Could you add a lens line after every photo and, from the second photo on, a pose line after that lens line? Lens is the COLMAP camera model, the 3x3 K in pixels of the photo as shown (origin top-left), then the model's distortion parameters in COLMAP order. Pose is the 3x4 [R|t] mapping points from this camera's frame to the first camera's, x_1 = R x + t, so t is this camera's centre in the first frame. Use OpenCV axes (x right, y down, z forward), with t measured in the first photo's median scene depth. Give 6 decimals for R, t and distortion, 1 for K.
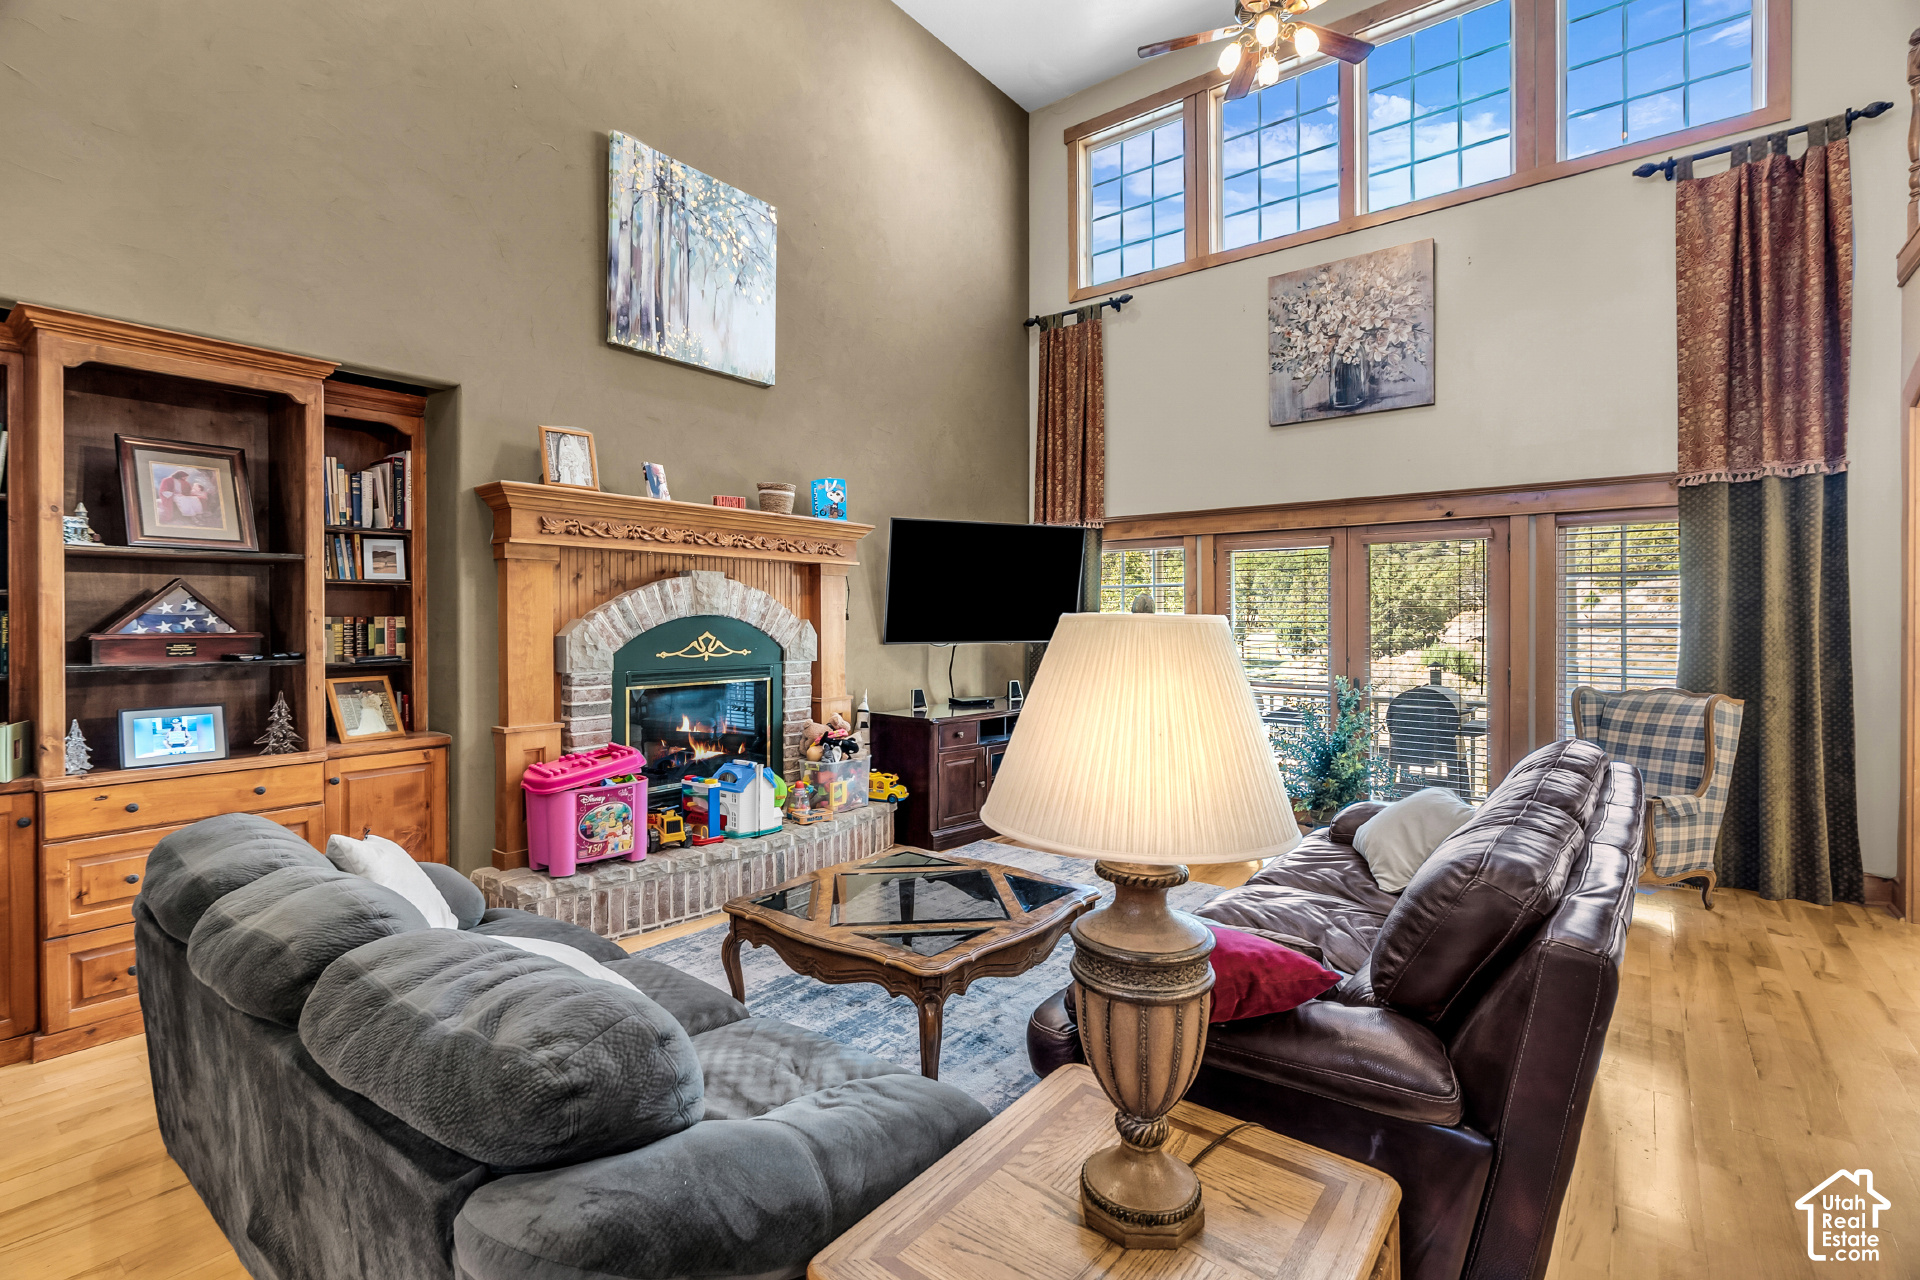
lens RADIAL K [[879.5, 0, 966.6], [0, 879.5, 622.9], [0, 0, 1]] dist [-0.003464, 0.000339]
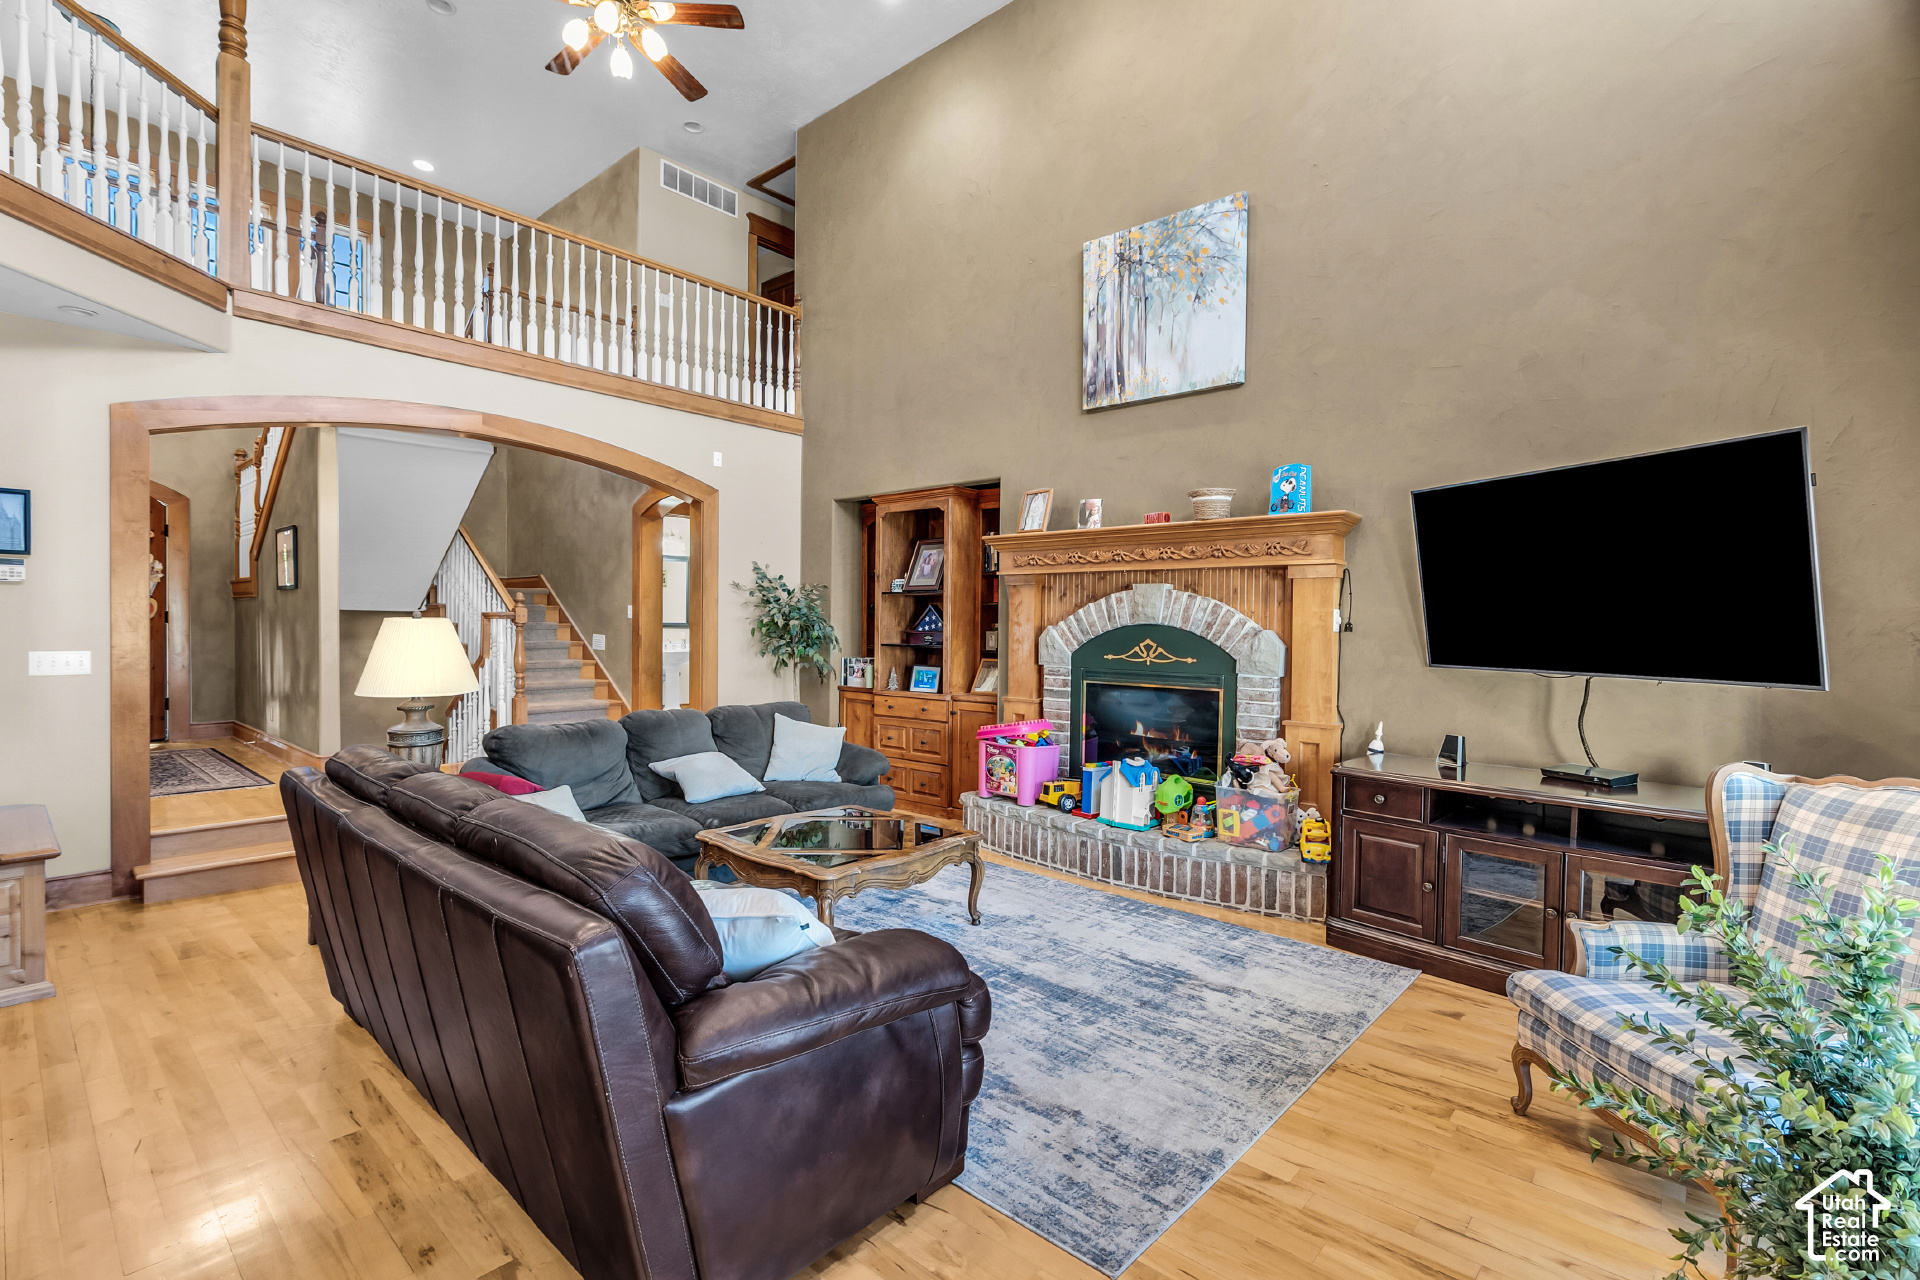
lens RADIAL K [[879.5, 0, 958.2], [0, 879.5, 641.4], [0, 0, 1]] dist [-0.003464, 0.000339]
pose [[-0.071605, 0.021032, -0.997211, 0.809049], [-0.016445, 0.999617, 0.022263, -0.007409], [0.997298, 0.017994, -0.071231, 0.828719]]
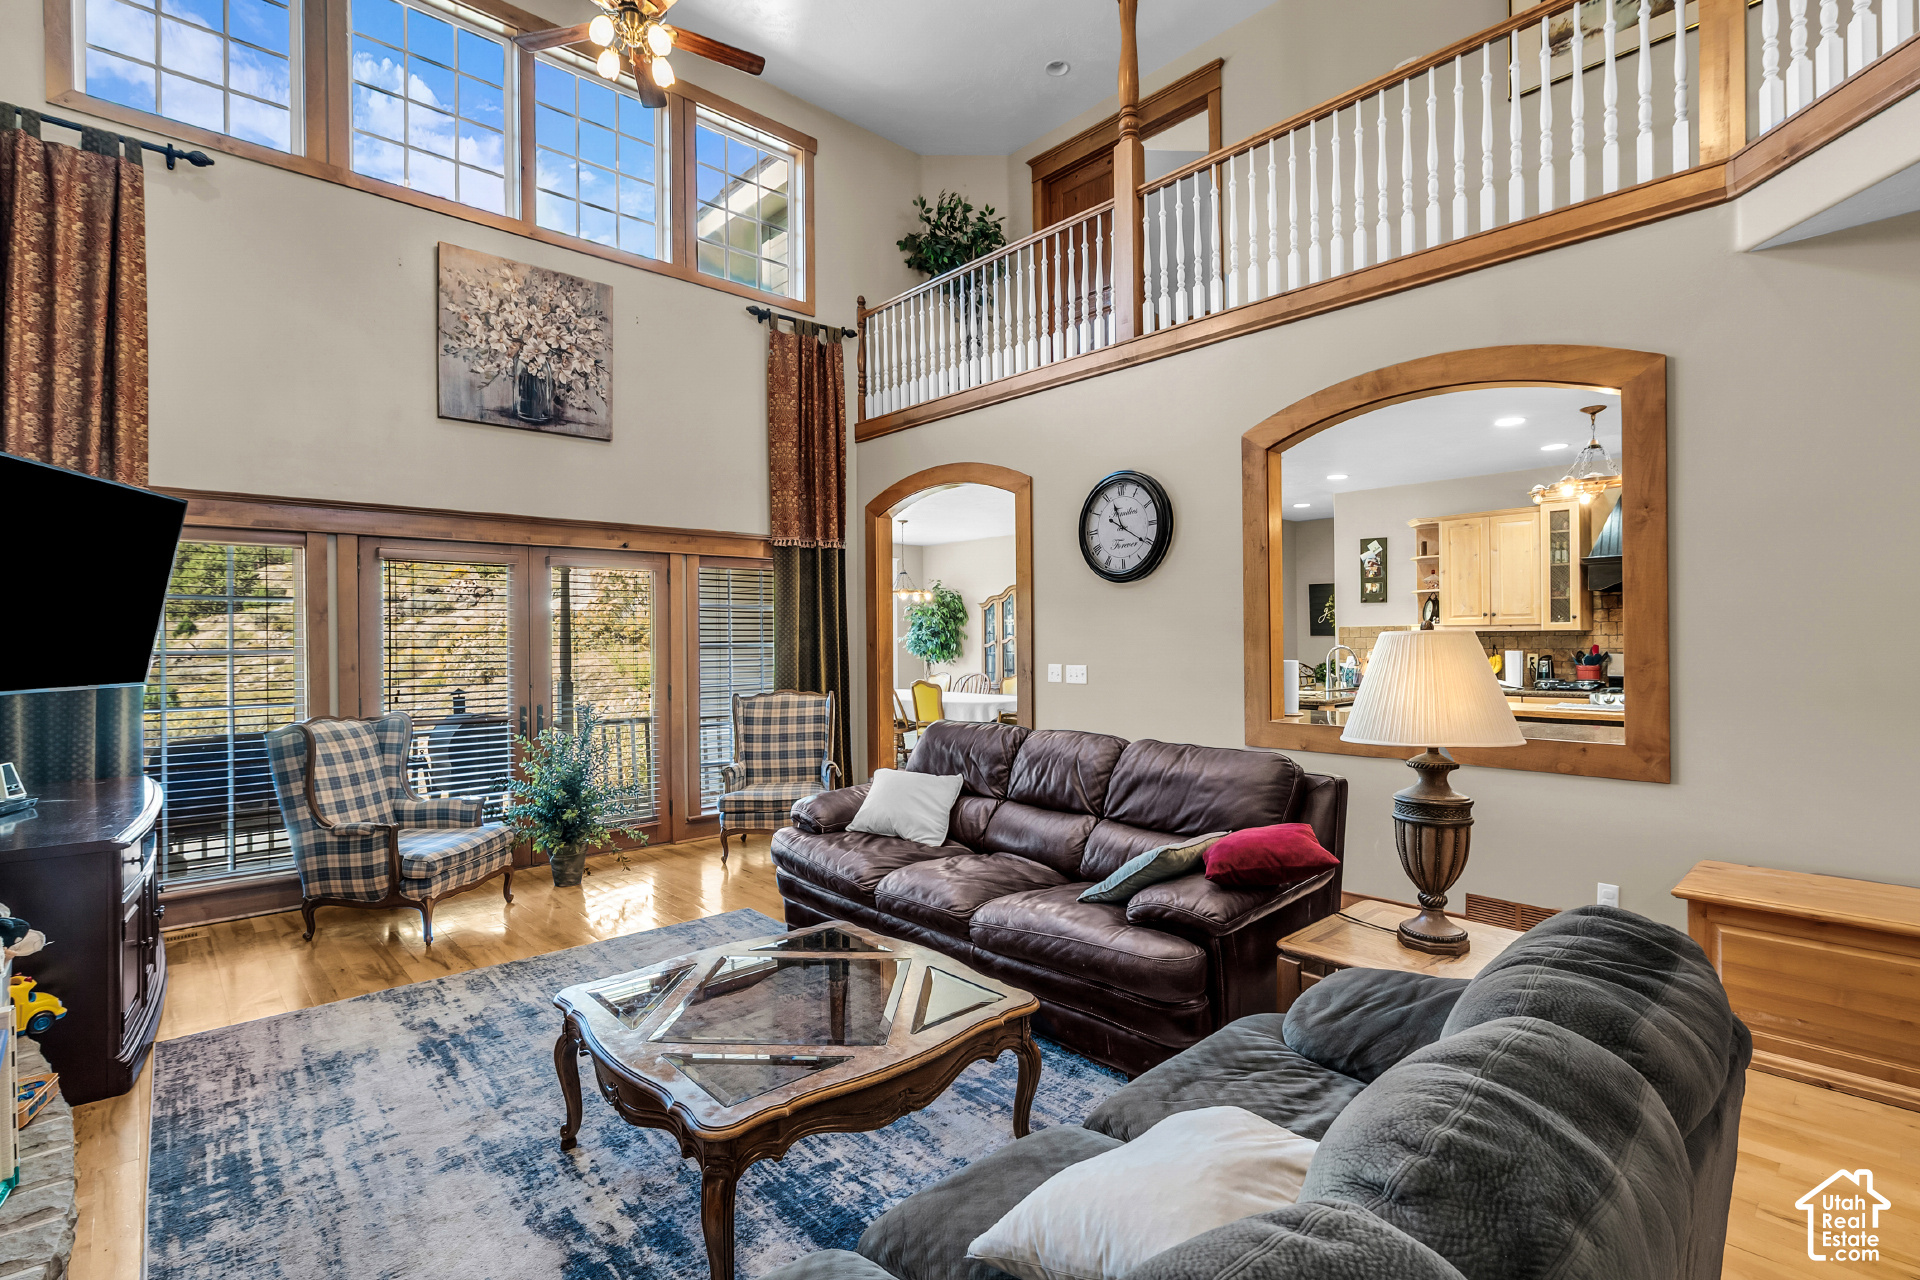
lens RADIAL K [[879.5, 0, 958.7], [0, 879.5, 637.4], [0, 0, 1]] dist [-0.003464, 0.000339]
pose [[0.172057, -0.000775, 0.985087, -0.519412], [0.014932, 0.999887, -0.001822, -0.002633], [-0.984974, 0.015023, 0.172049, 0.471484]]
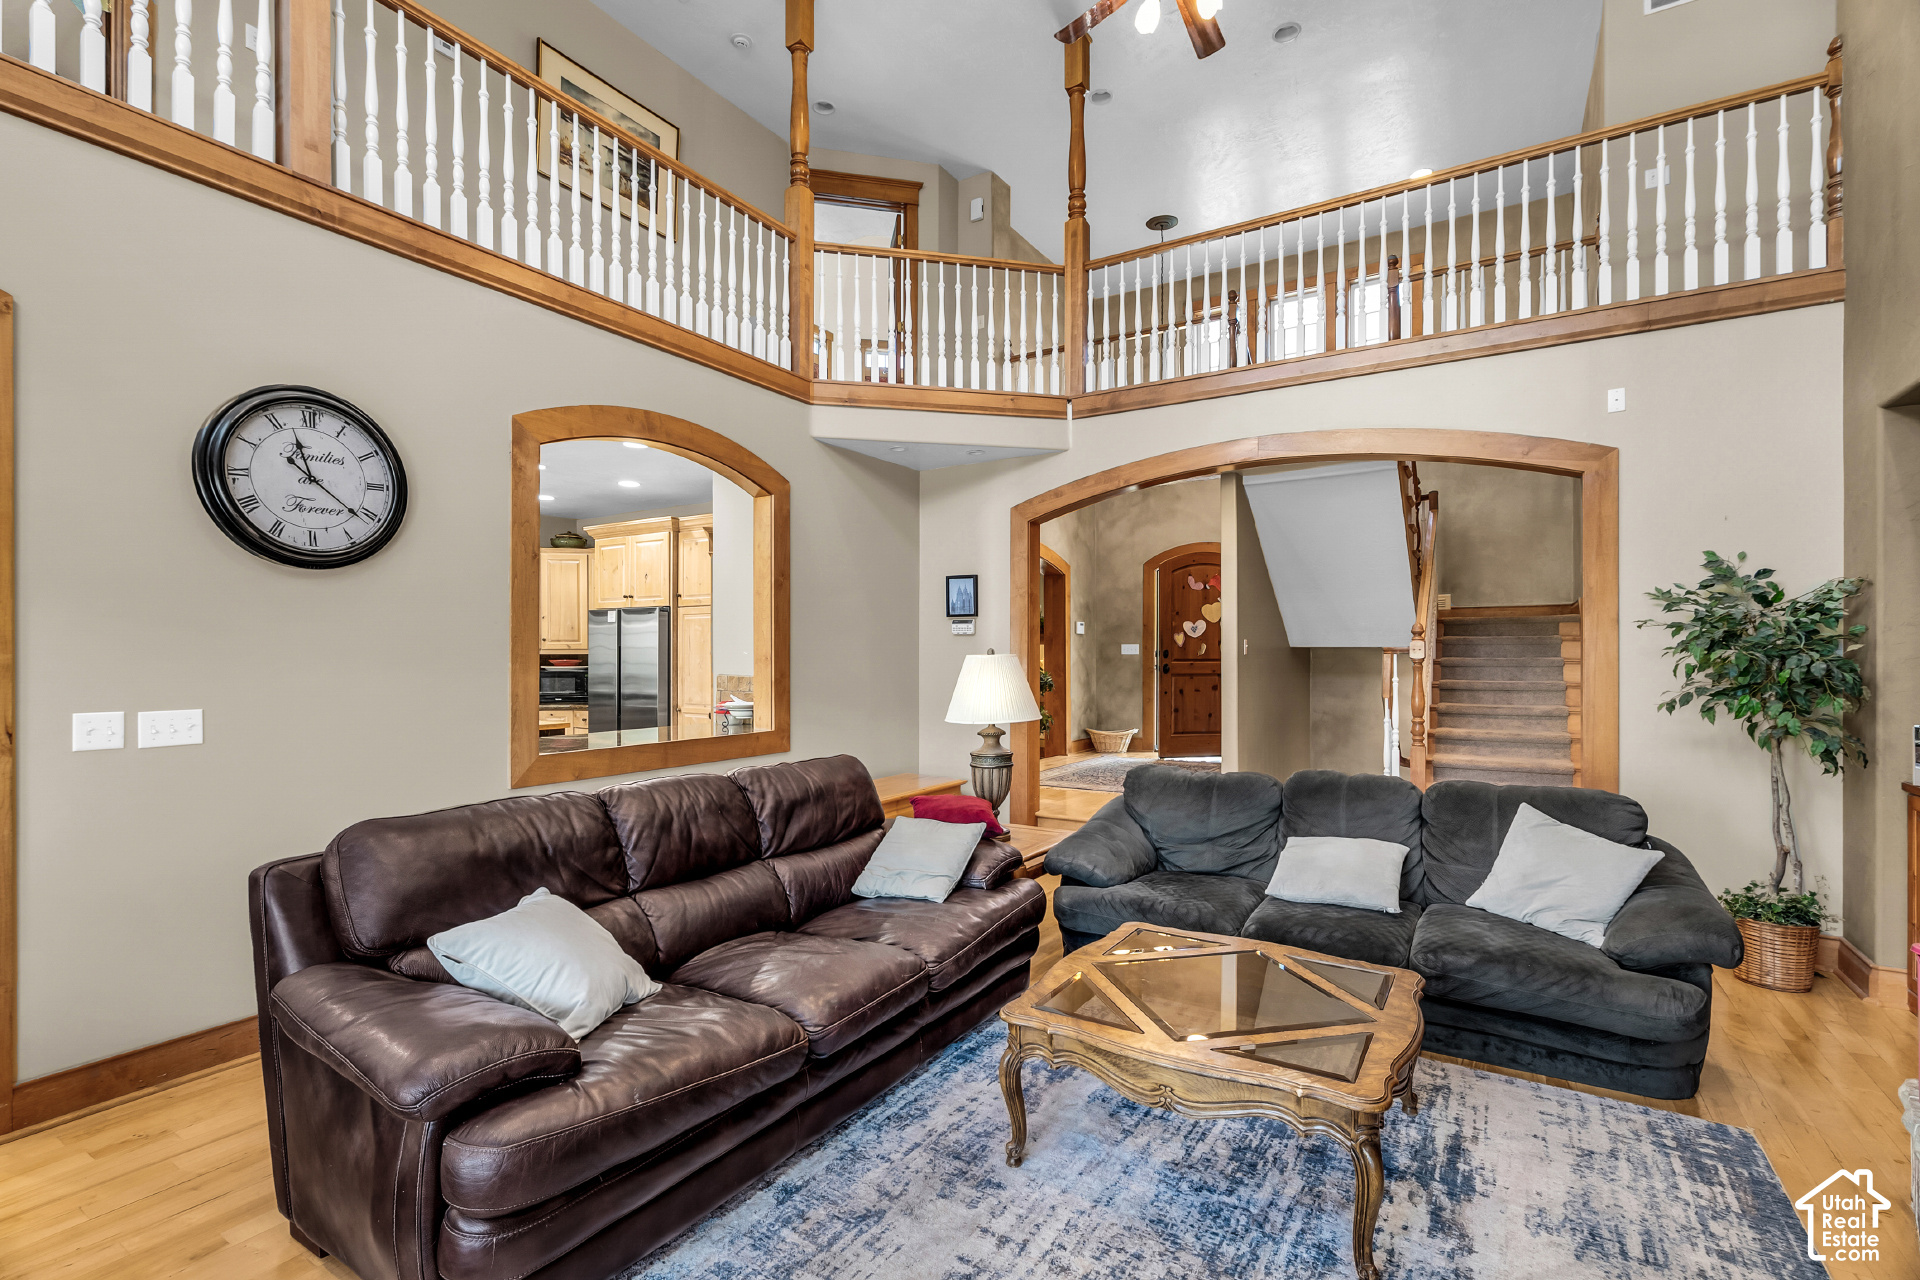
lens RADIAL K [[879.5, 0, 952.6], [0, 879.5, 651.2], [0, 0, 1]] dist [-0.003464, 0.000339]
pose [[-0.995928, 0.003097, -0.090096, 0.173832], [0.003198, 0.999994, -0.000977, -0.004727], [0.090092, -0.001261, -0.995933, 1.175461]]
